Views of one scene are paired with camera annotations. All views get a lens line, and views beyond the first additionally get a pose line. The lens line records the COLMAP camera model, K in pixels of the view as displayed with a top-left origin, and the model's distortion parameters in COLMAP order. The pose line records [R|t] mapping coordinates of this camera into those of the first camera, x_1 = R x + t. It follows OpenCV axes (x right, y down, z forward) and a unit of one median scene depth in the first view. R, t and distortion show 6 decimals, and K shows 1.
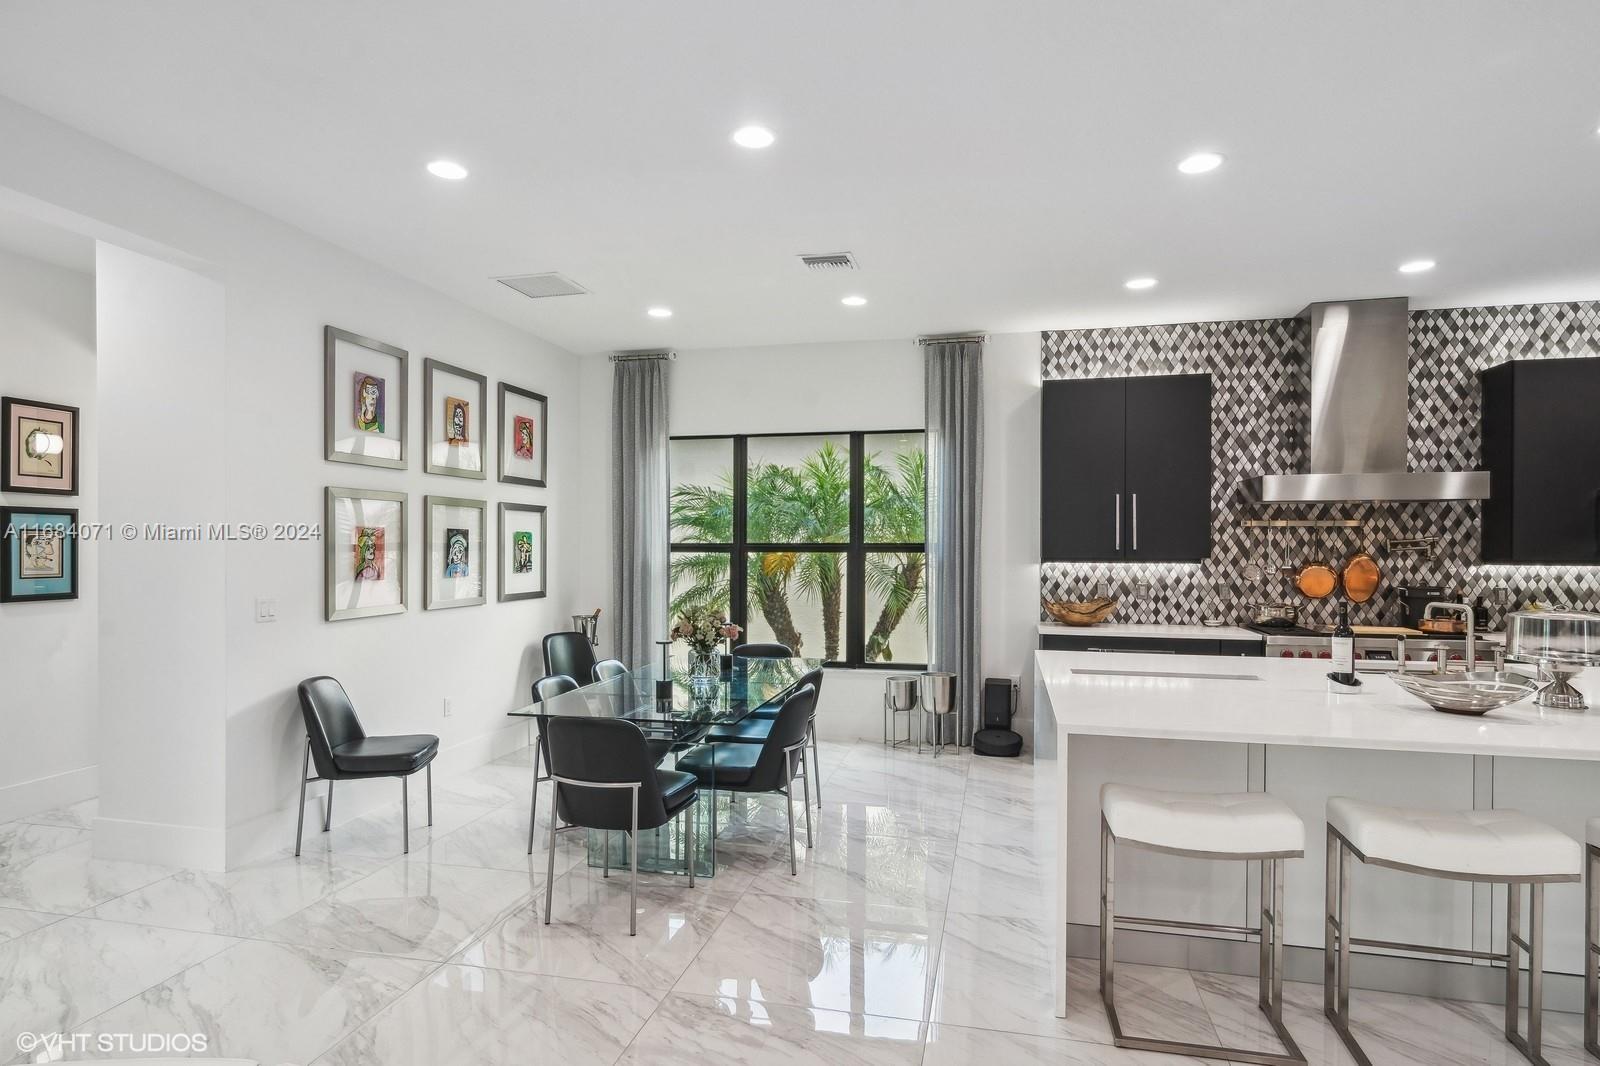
lens RADIAL K [[876.1, 0, 792.9], [0, 876.1, 550.1], [0, 0, 1]] dist [-0.000545, 0.000841]
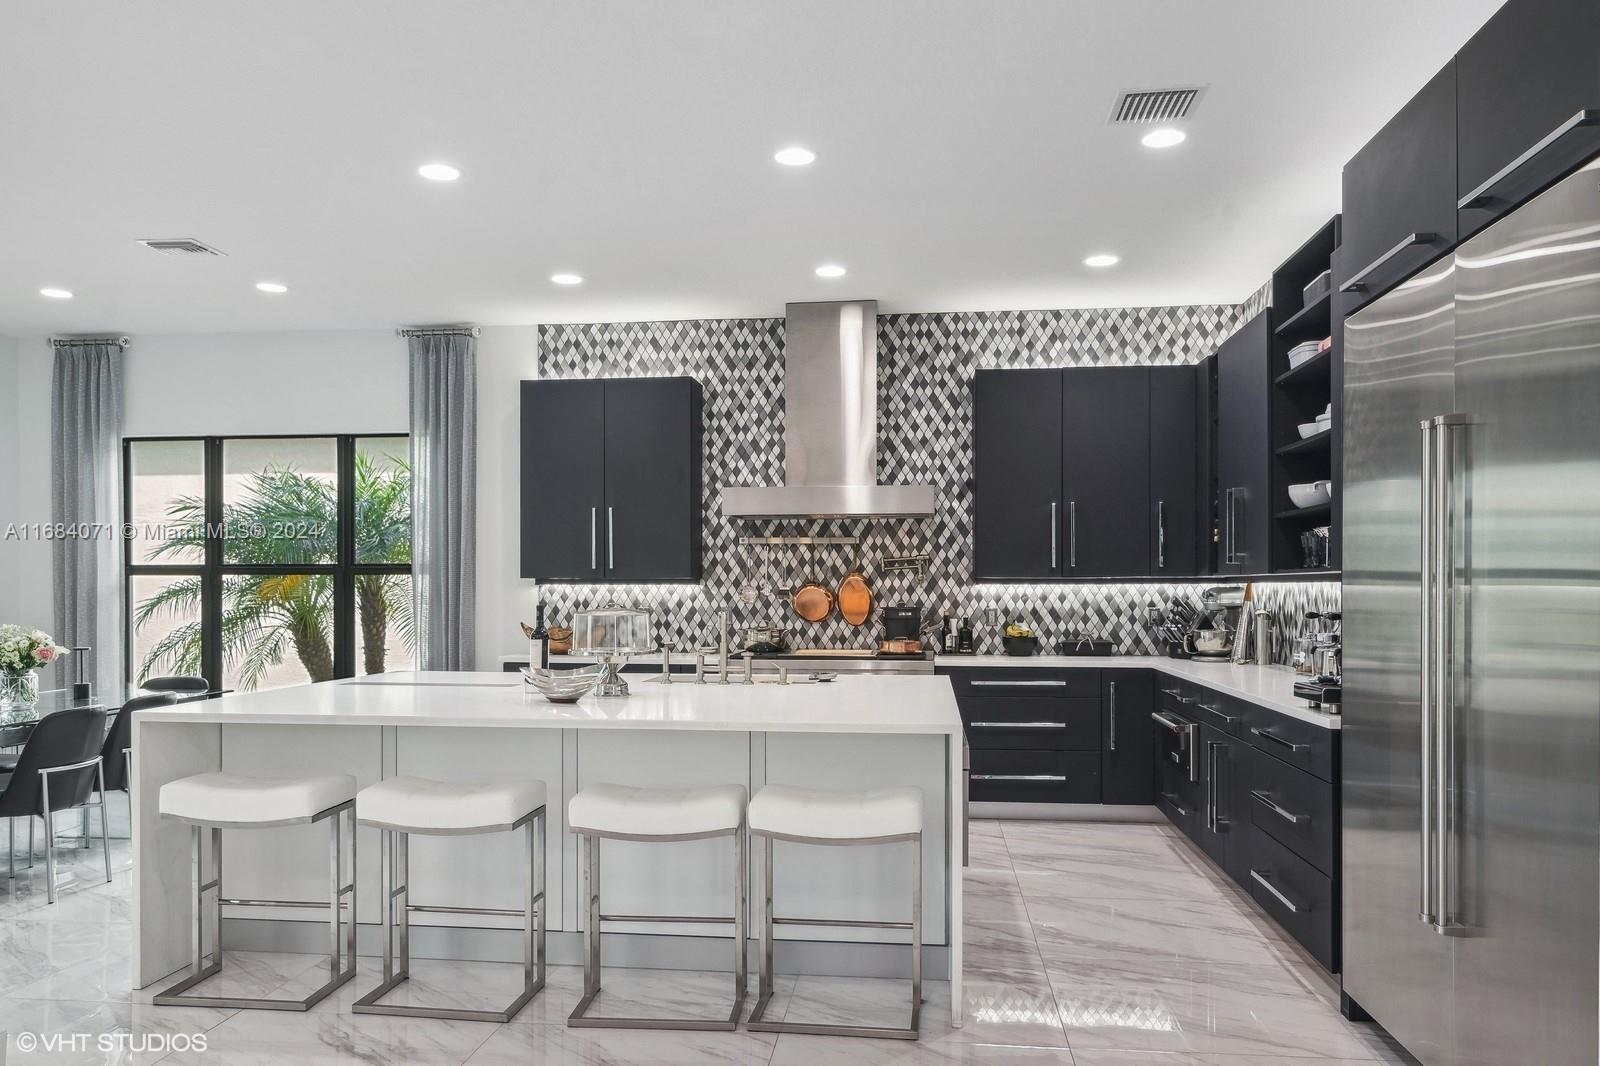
lens RADIAL K [[1182.7, 0, 792.6], [0, 1182.7, 588.9], [0, 0, 1]] dist [-0.005415, 0.003036]
pose [[0.992860, -0.001787, 0.119273, 0.418129], [0.002369, 0.999986, -0.004738, 0.025906], [-0.119262, 0.004986, 0.992850, -0.231586]]
